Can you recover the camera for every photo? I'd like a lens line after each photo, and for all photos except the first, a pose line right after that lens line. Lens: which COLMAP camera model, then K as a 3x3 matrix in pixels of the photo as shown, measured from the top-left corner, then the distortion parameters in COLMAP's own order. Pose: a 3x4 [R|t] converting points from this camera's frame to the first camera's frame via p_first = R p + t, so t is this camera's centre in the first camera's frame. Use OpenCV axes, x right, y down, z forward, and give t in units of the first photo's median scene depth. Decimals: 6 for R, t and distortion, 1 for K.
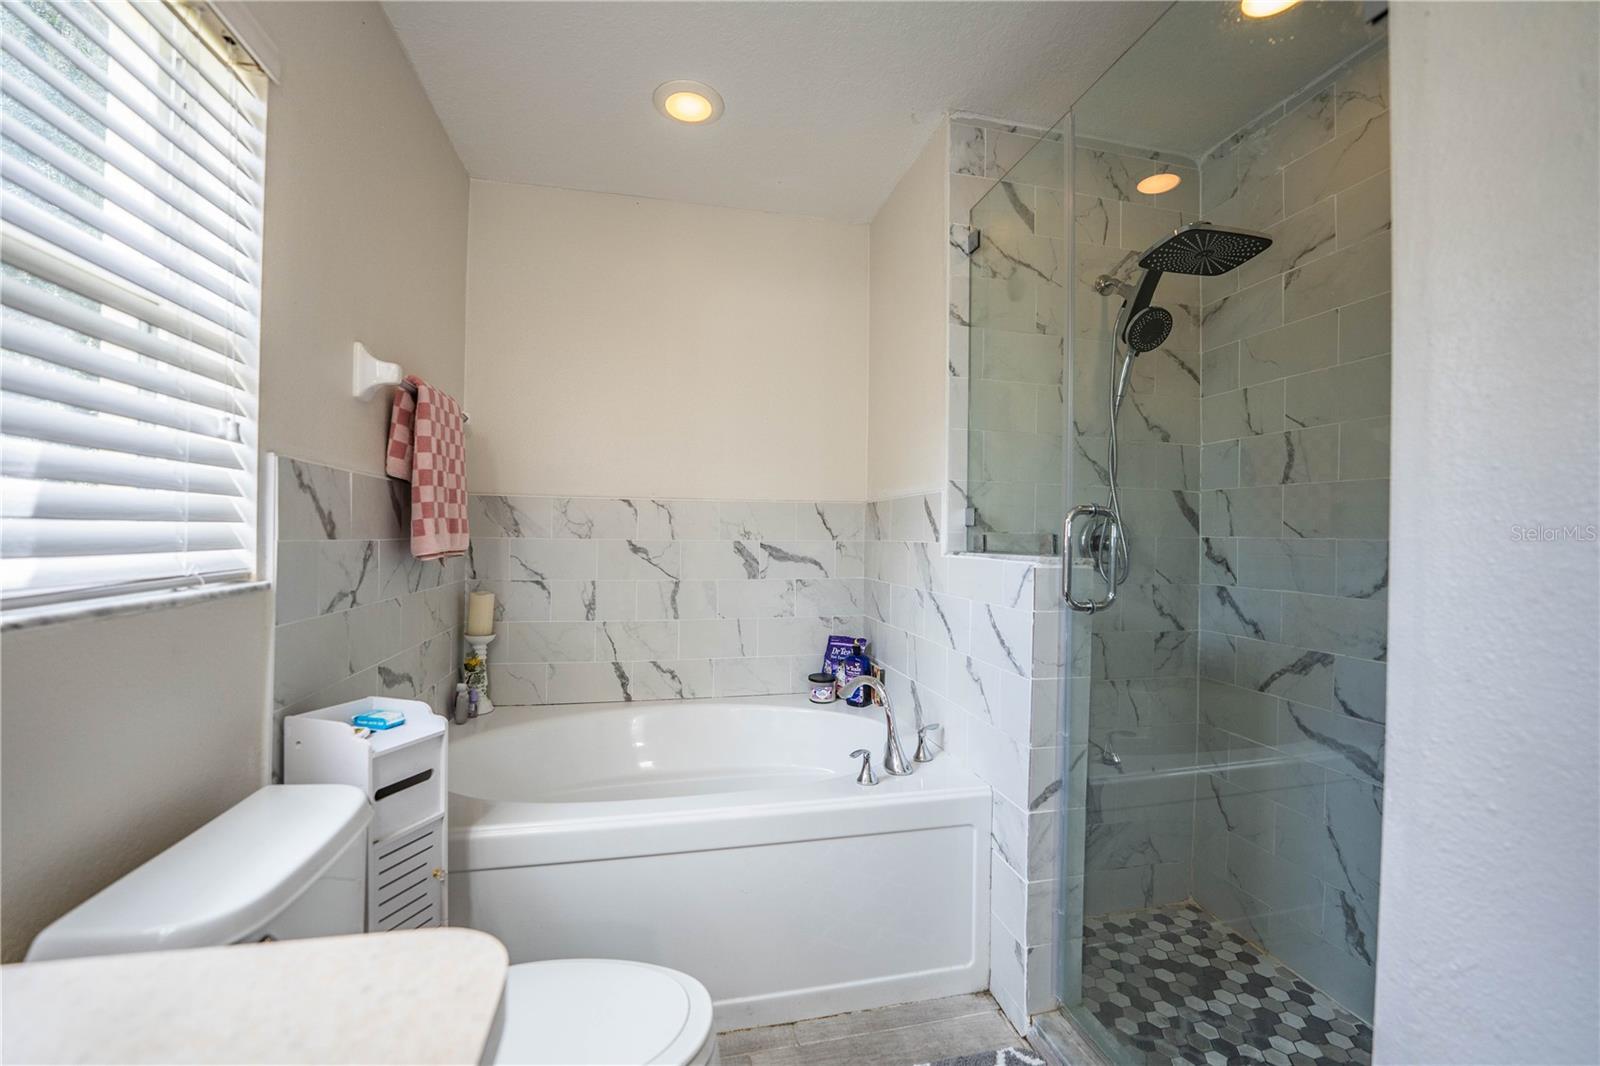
lens RADIAL K [[655.8, 0, 800.8], [0, 655.8, 537.9], [0, 0, 1]] dist [-0.020559, 0.000182]
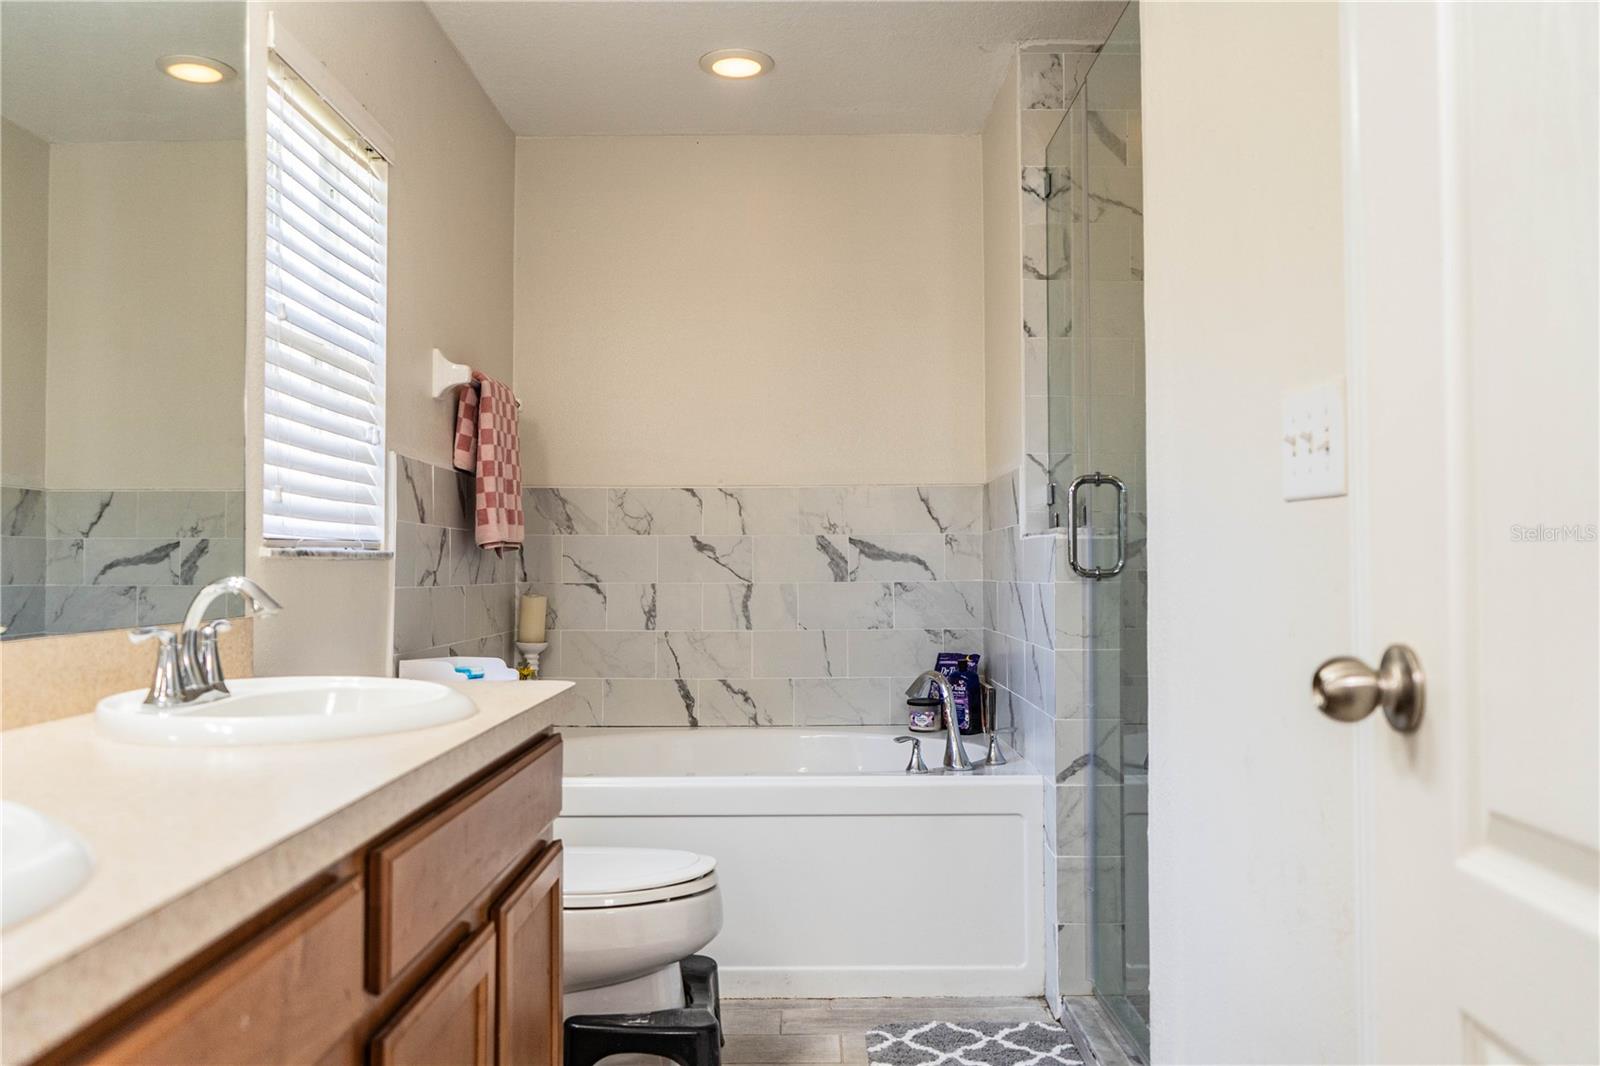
lens RADIAL K [[1288.6, 0, 800.0], [0, 1288.6, 533.0], [0, 0, 1]] dist [0.003183, -0.005341]
pose [[0.974394, -0.020381, -0.223920, 0.320924], [0.012752, 0.999290, -0.035461, 0.078401], [0.224484, 0.031698, 0.973962, -0.777609]]
